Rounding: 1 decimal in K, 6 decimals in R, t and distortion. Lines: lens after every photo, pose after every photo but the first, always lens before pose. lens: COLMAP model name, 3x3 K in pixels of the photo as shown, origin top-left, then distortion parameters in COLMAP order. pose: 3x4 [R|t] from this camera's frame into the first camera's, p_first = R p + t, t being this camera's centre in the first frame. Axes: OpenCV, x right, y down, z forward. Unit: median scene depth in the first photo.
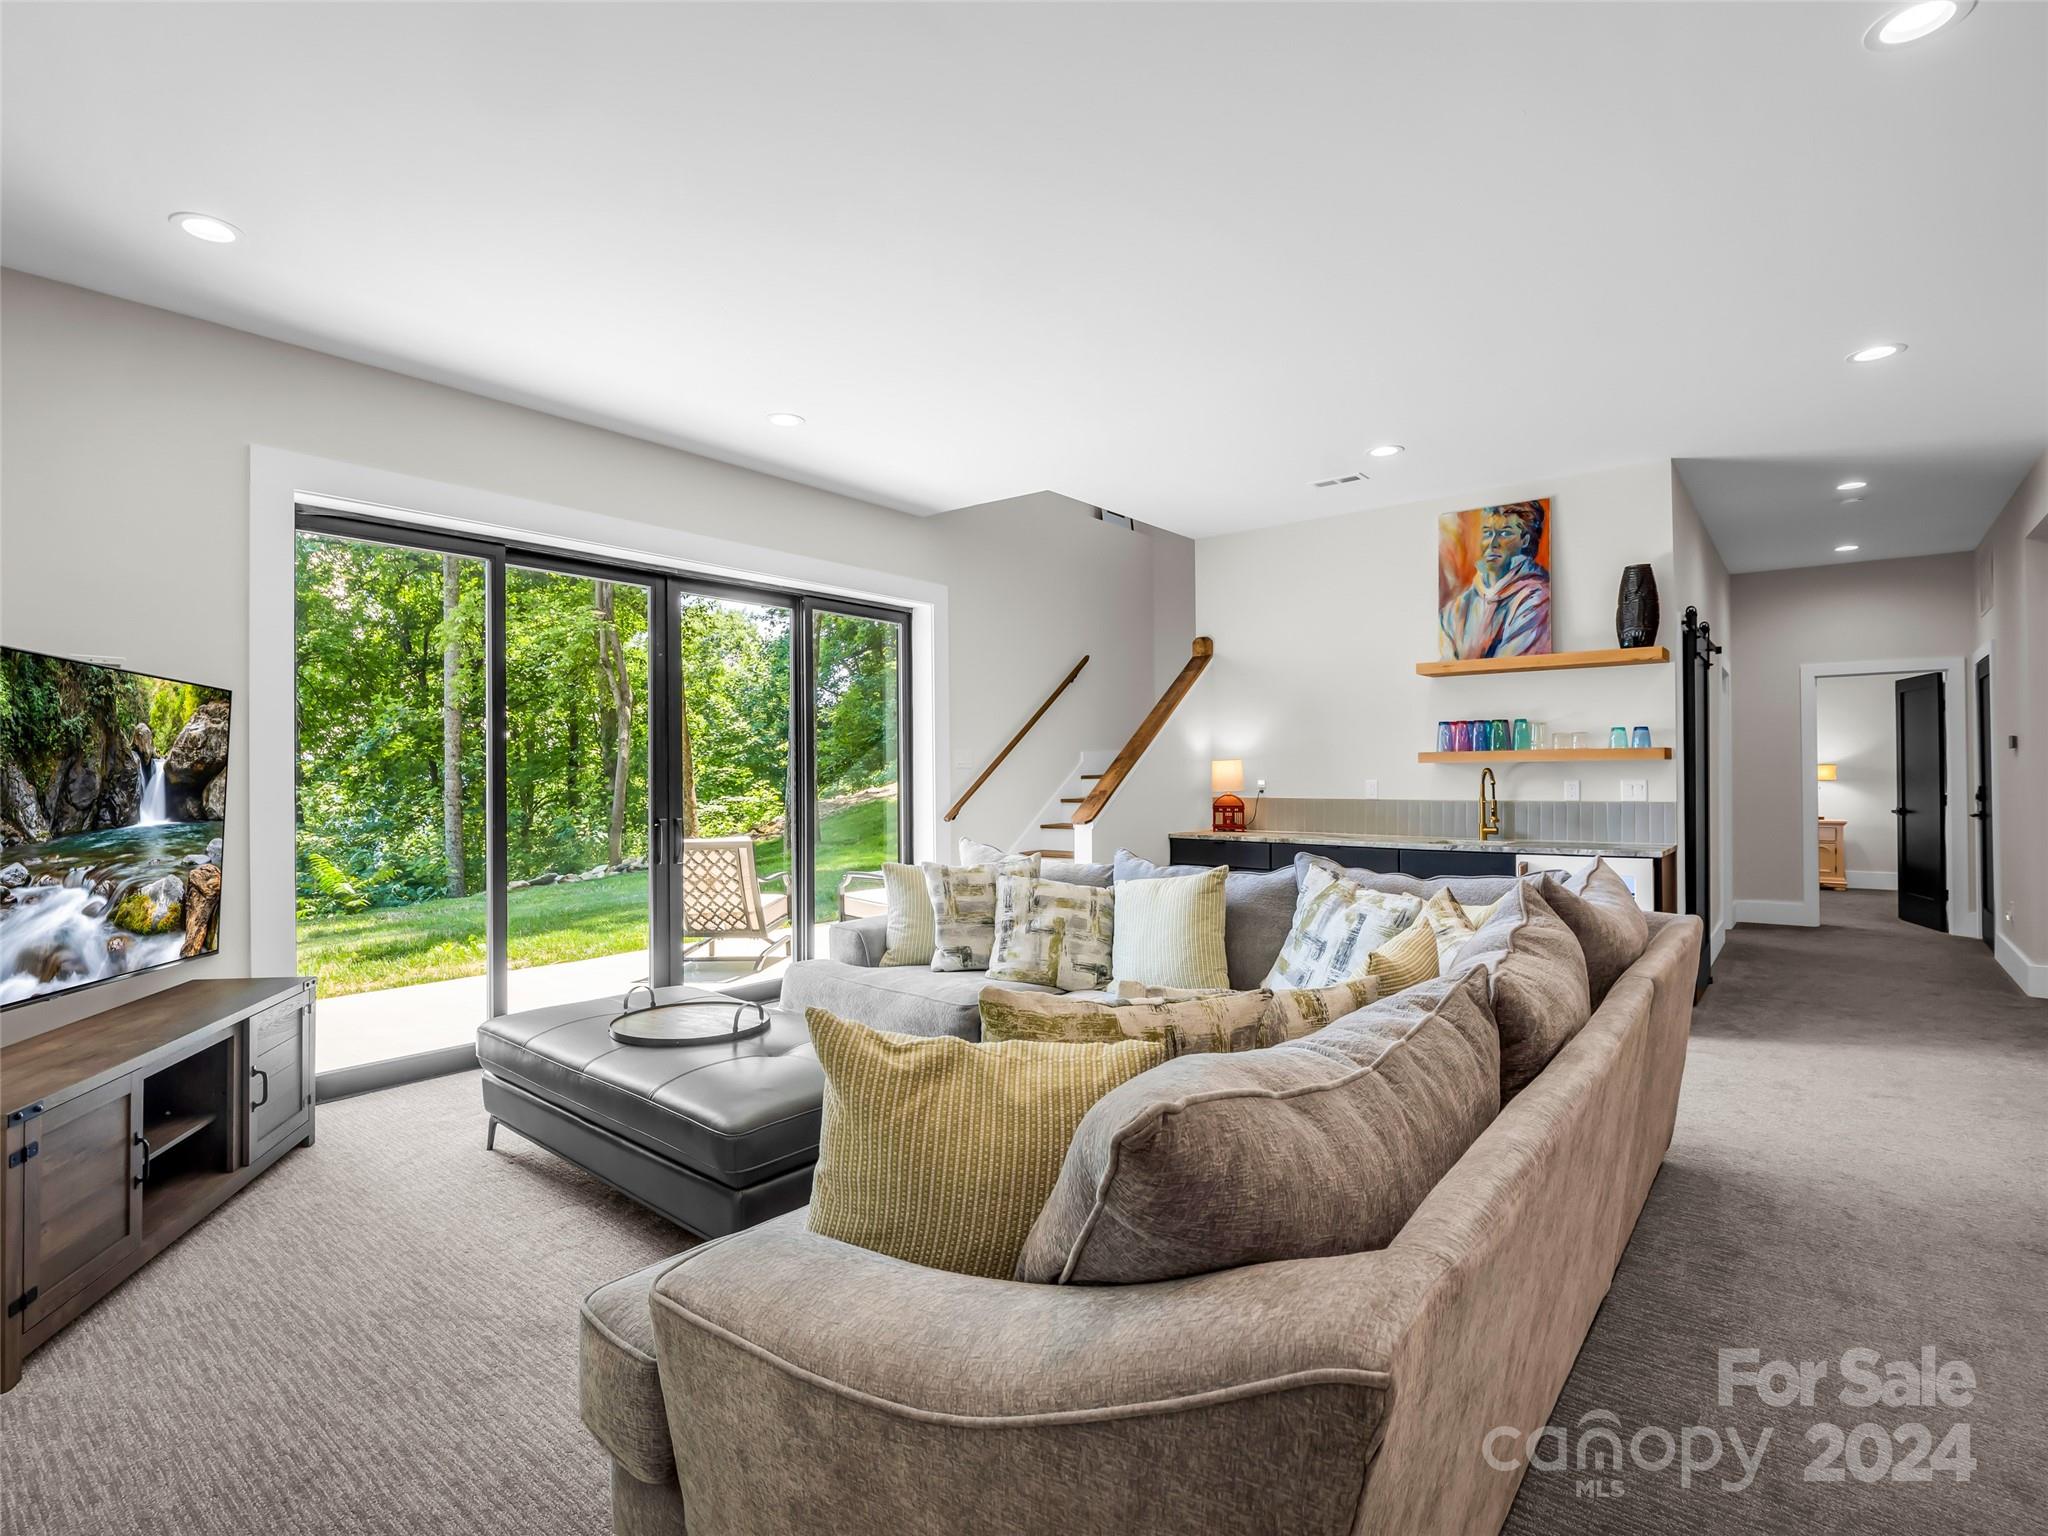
lens RADIAL K [[1000.7, 0, 1072.7], [0, 1000.7, 814.1], [0, 0, 1]] dist [-0.018460, -0.000749]
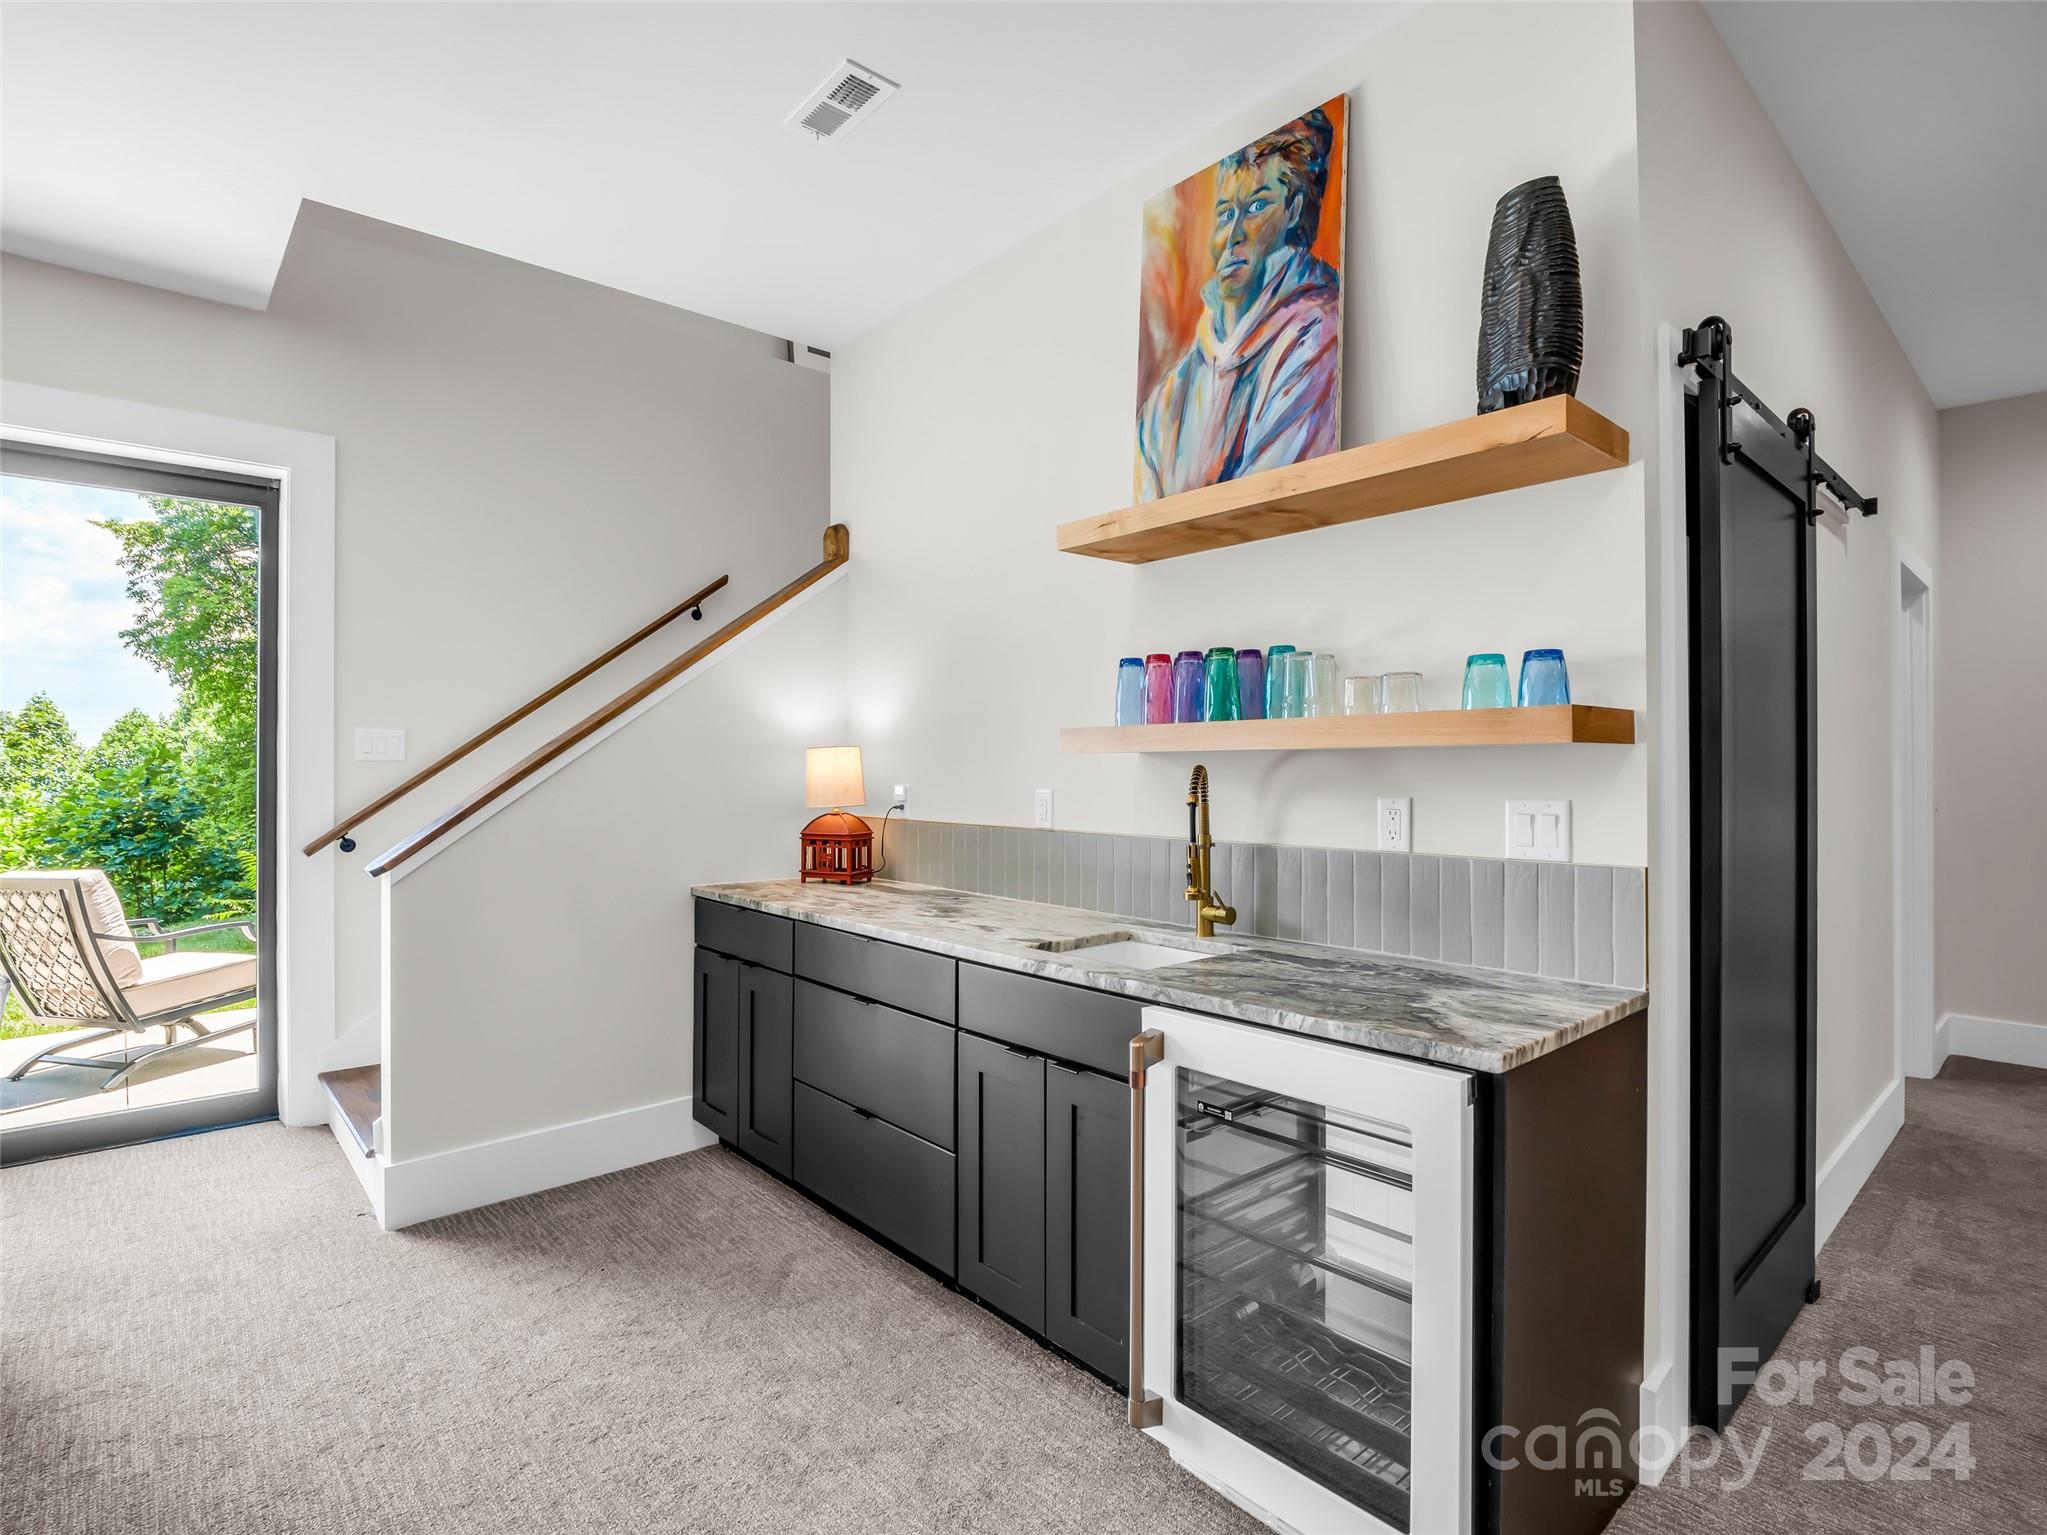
lens RADIAL K [[1000.2, 0, 1102.9], [0, 1000.2, 792.8], [0, 0, 1]] dist [-0.018460, -0.000749]
pose [[0.986350, 0.011176, -0.164285, 0.440740], [-0.013445, 0.999829, -0.012704, -0.028863], [0.164115, 0.014740, 0.986331, 0.579592]]
